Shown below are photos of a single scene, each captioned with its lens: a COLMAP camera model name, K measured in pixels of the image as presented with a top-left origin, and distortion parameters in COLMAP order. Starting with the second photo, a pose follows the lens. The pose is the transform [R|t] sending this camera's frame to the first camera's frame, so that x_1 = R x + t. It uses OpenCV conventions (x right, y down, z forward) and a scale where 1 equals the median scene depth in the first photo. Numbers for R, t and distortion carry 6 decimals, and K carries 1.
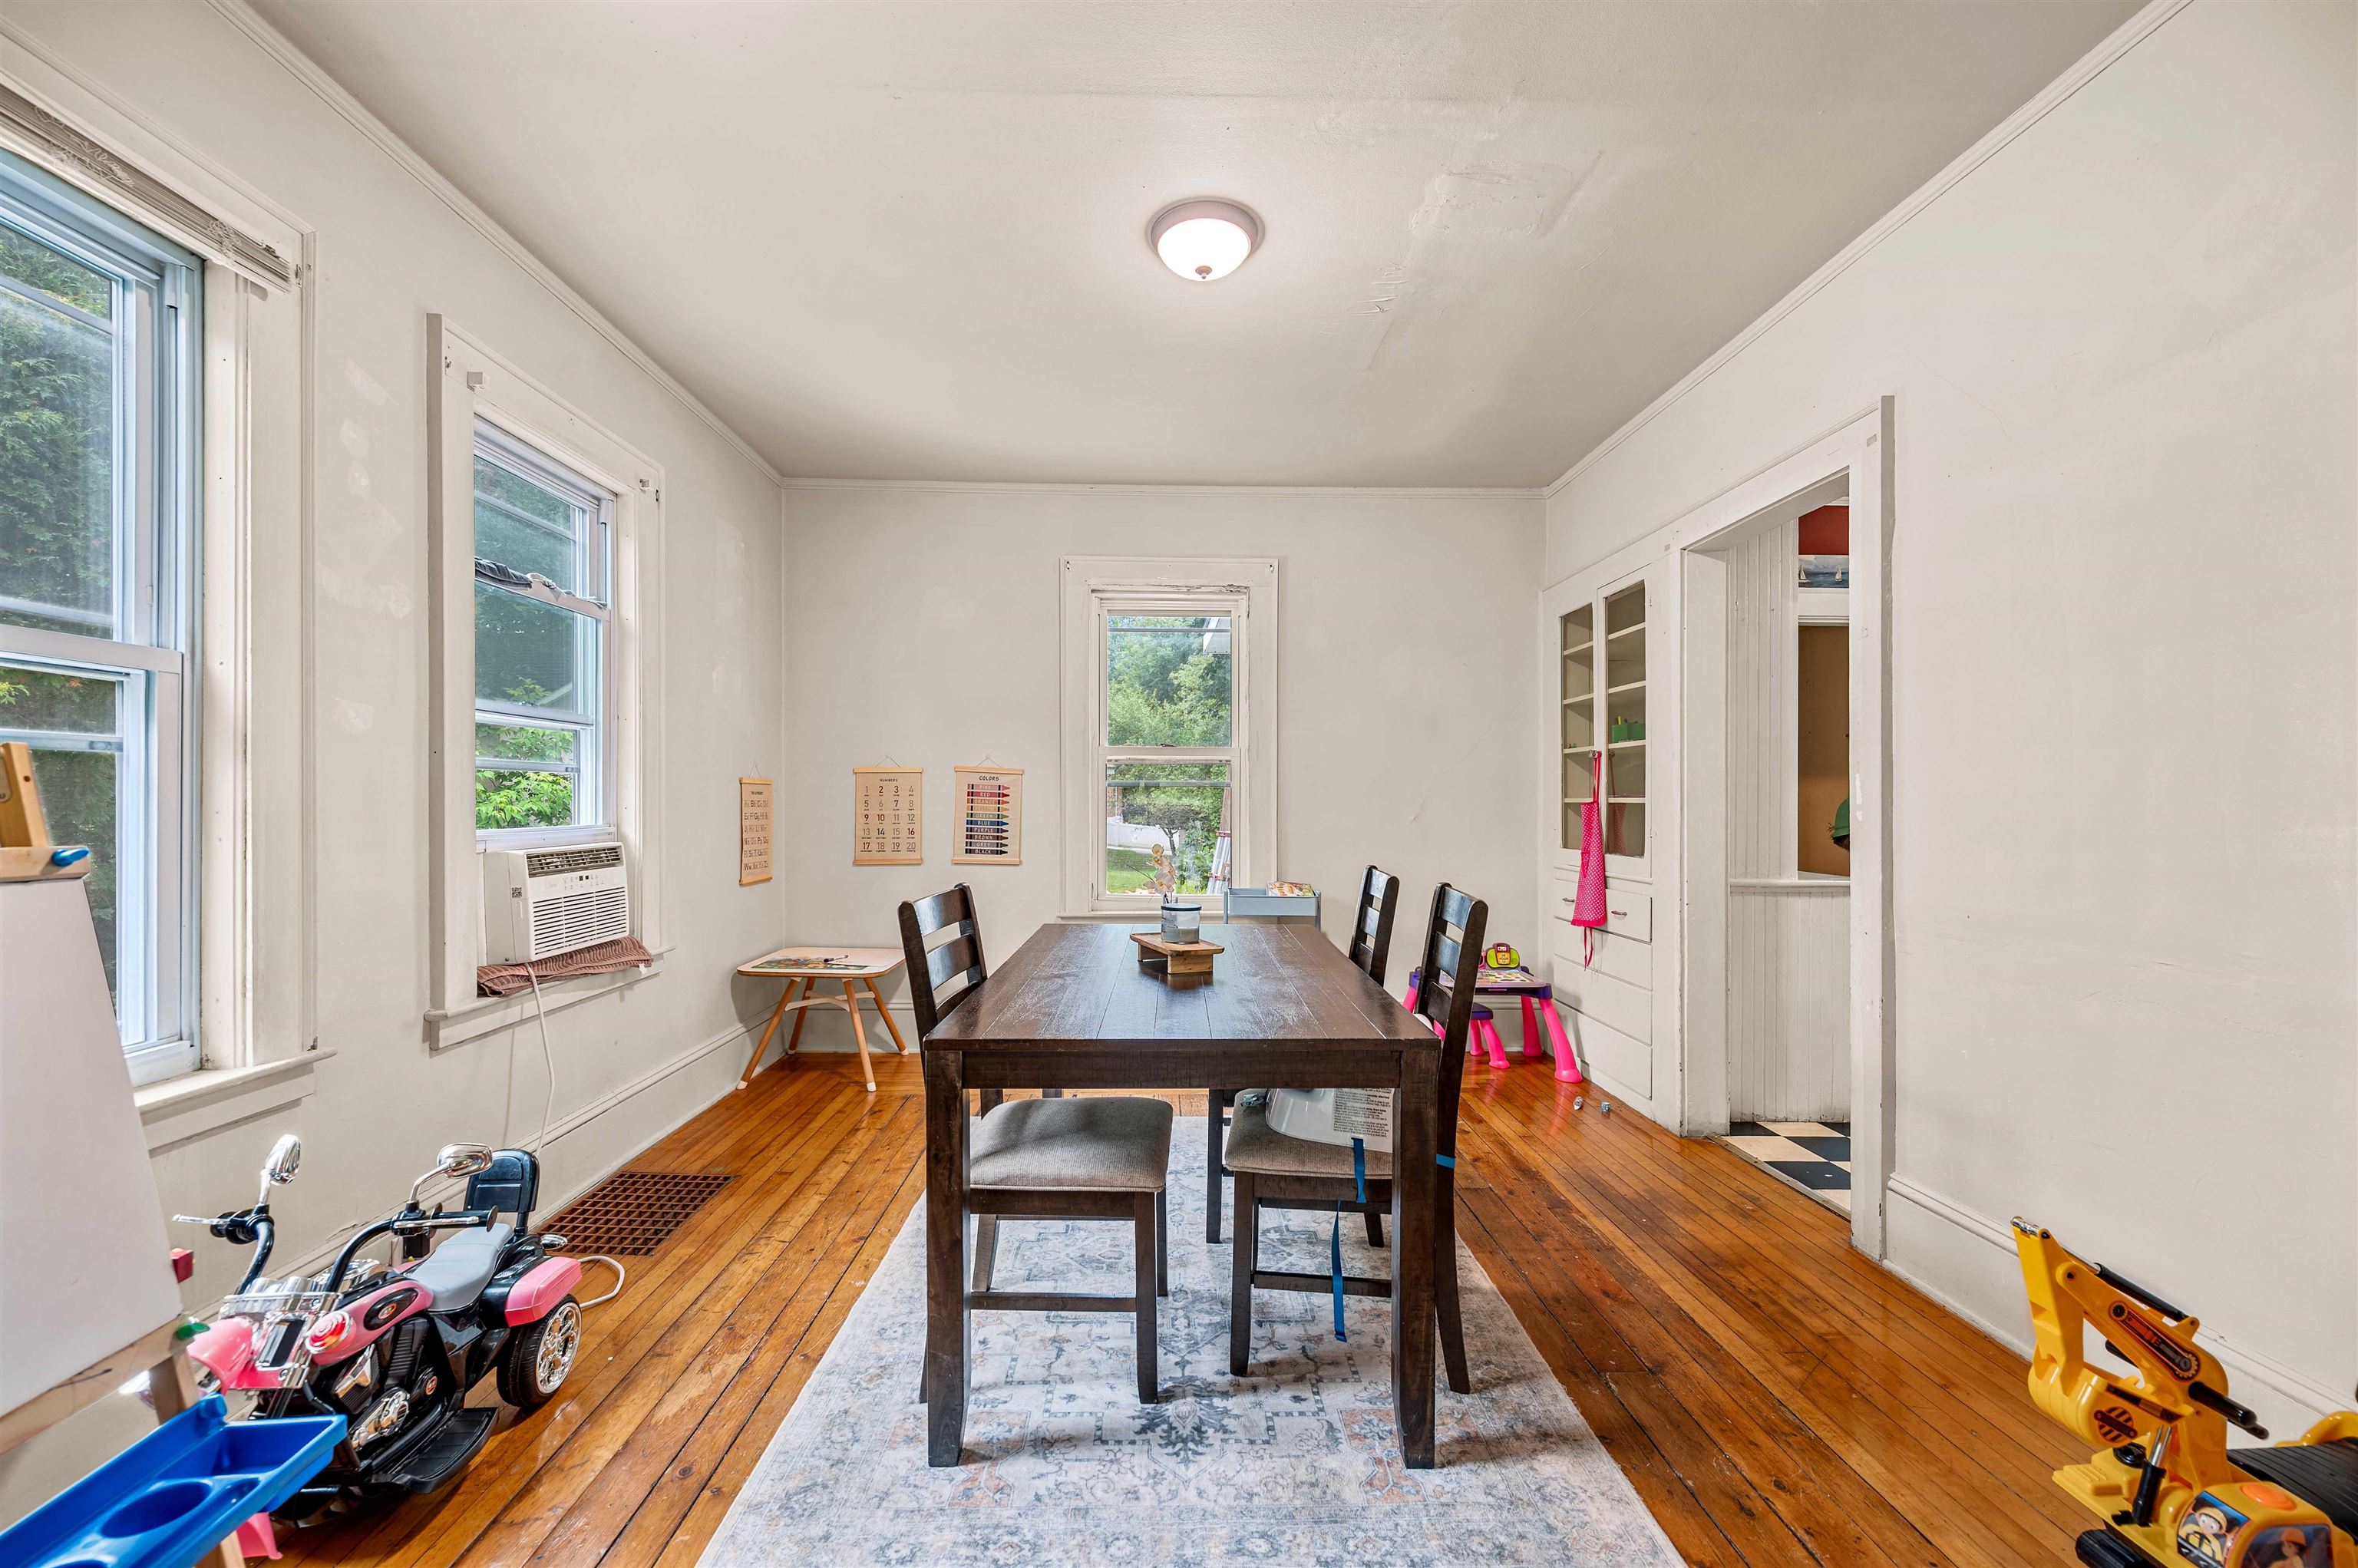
lens RADIAL K [[928.7, 0, 1161.8], [0, 928.7, 794.8], [0, 0, 1]] dist [-0.000935, 0.000109]
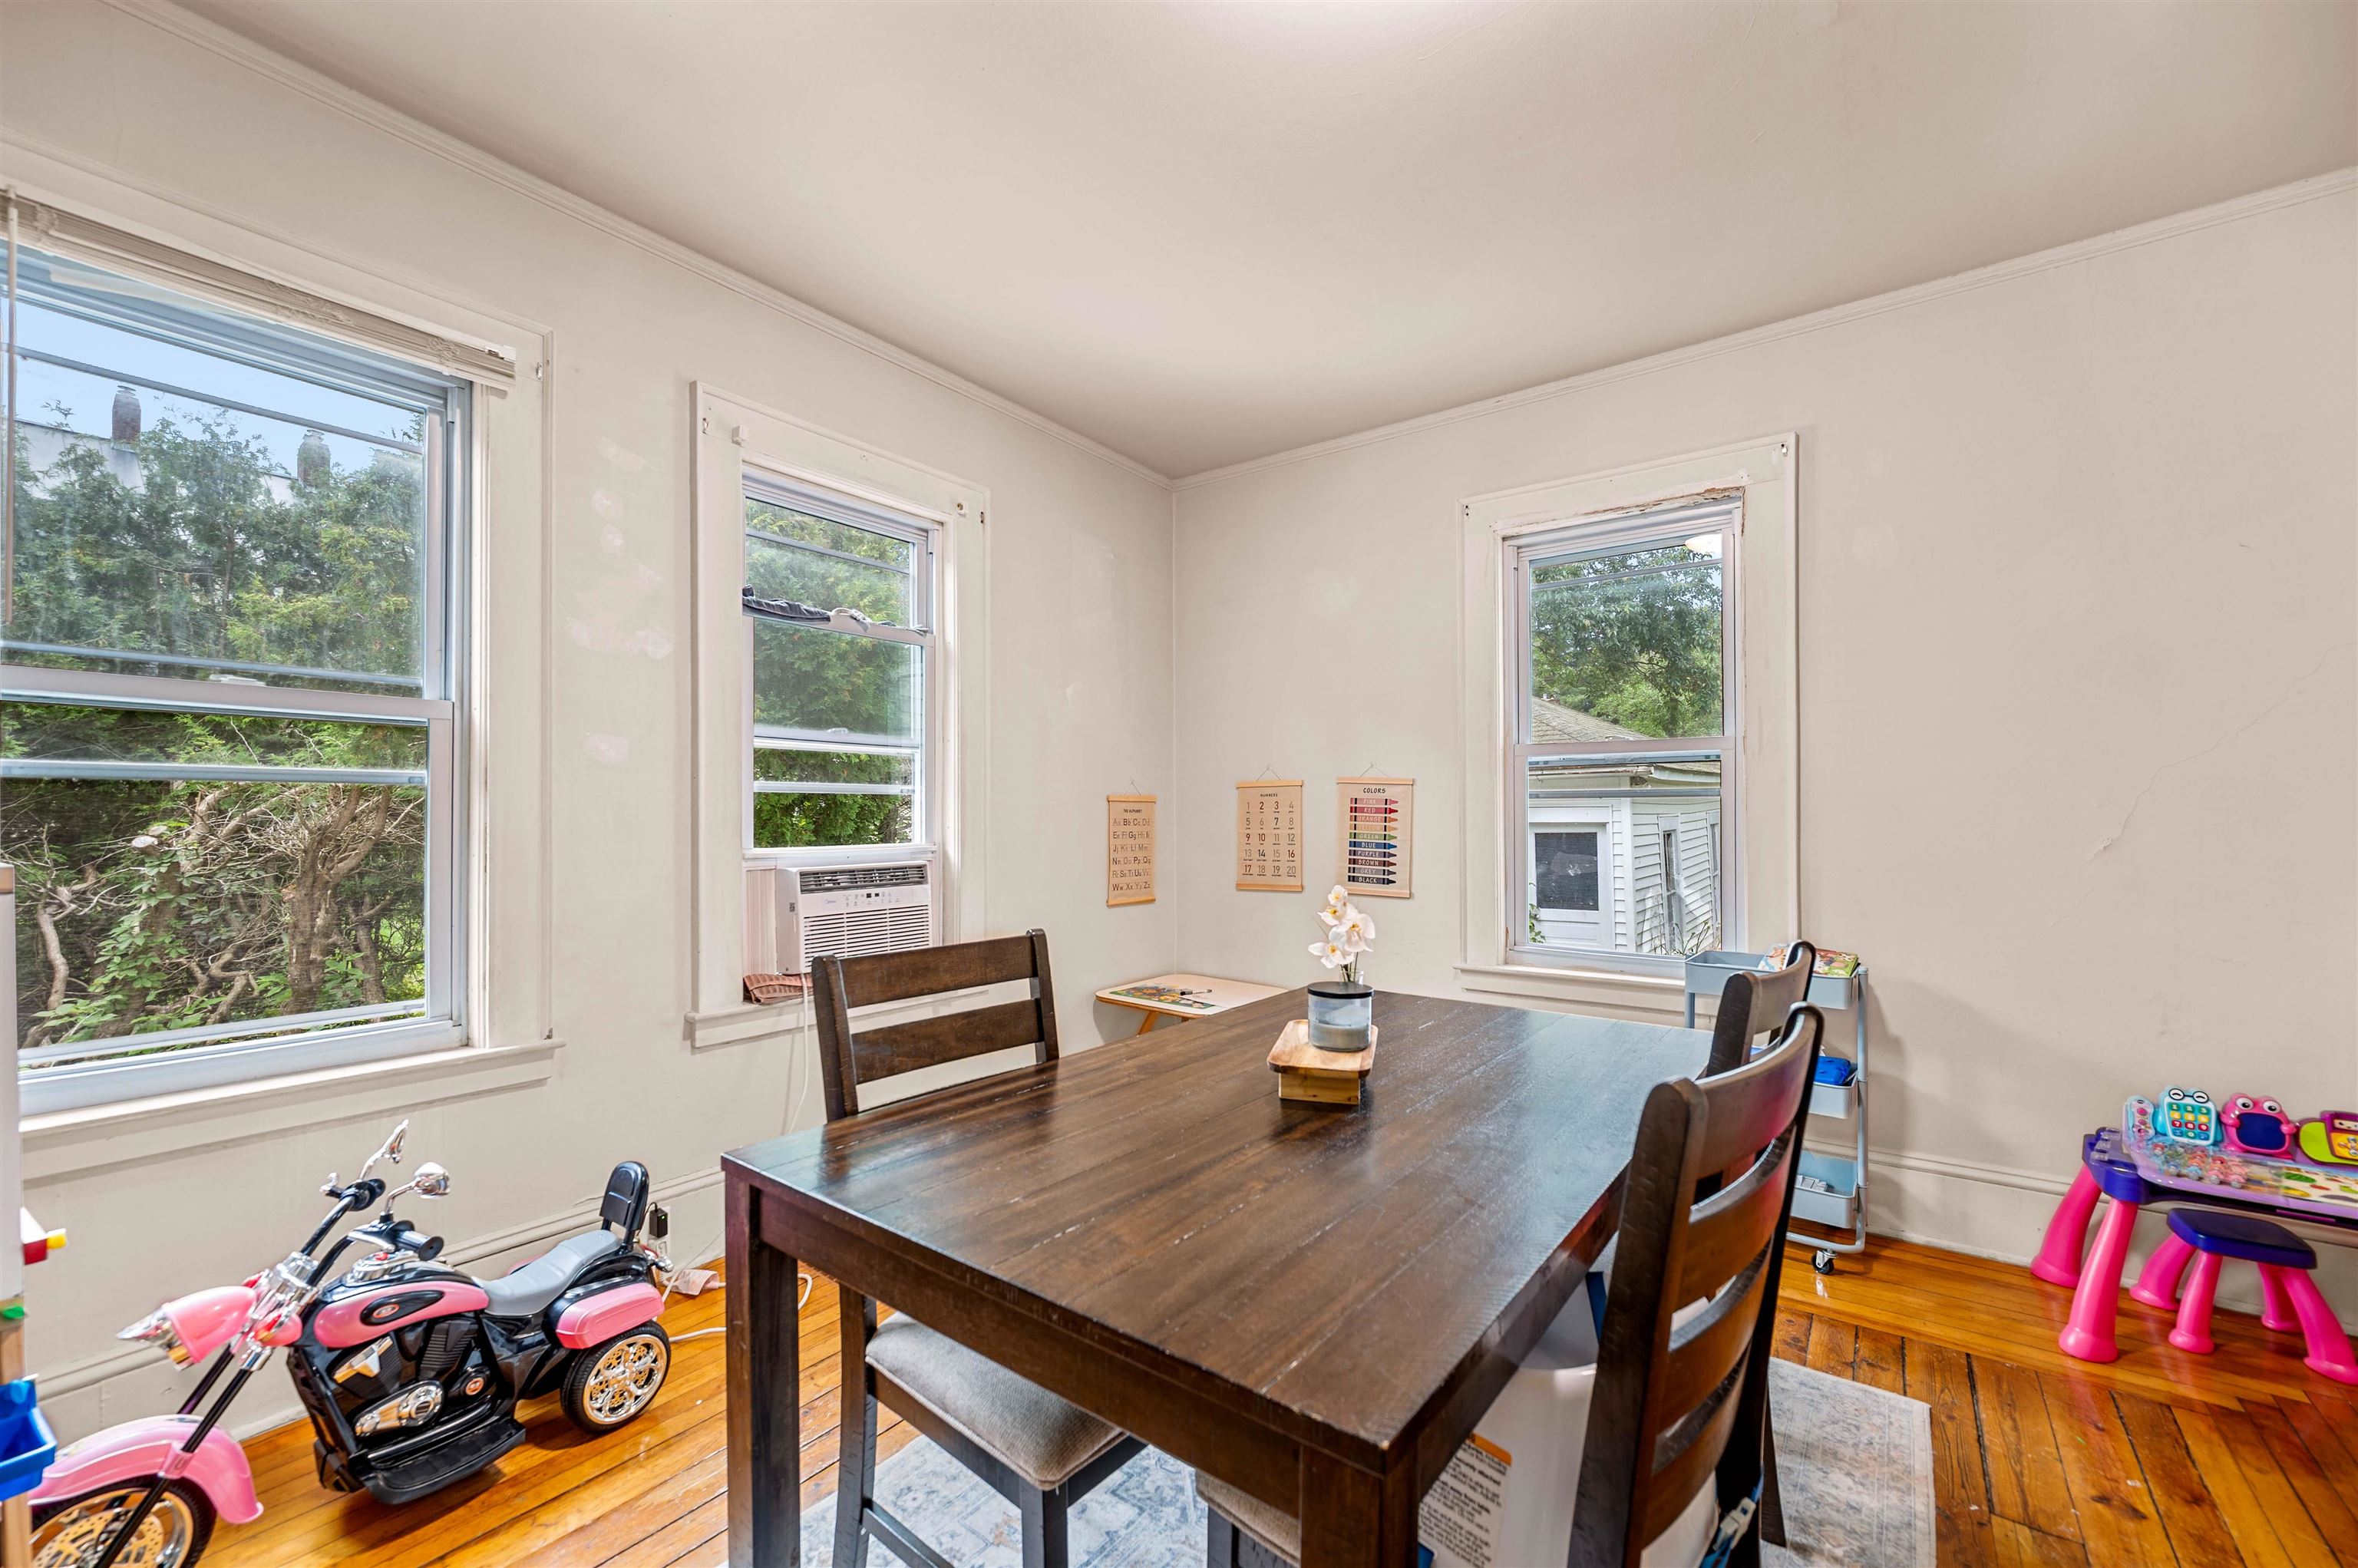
lens RADIAL K [[928.7, 0, 1186.9], [0, 928.7, 804.6], [0, 0, 1]] dist [-0.000935, 0.000109]
pose [[0.789832, -0.013143, -0.613182, 0.270253], [0.009166, 0.999912, -0.009625, 0.001760], [0.613255, 0.001982, 0.789883, 0.370592]]
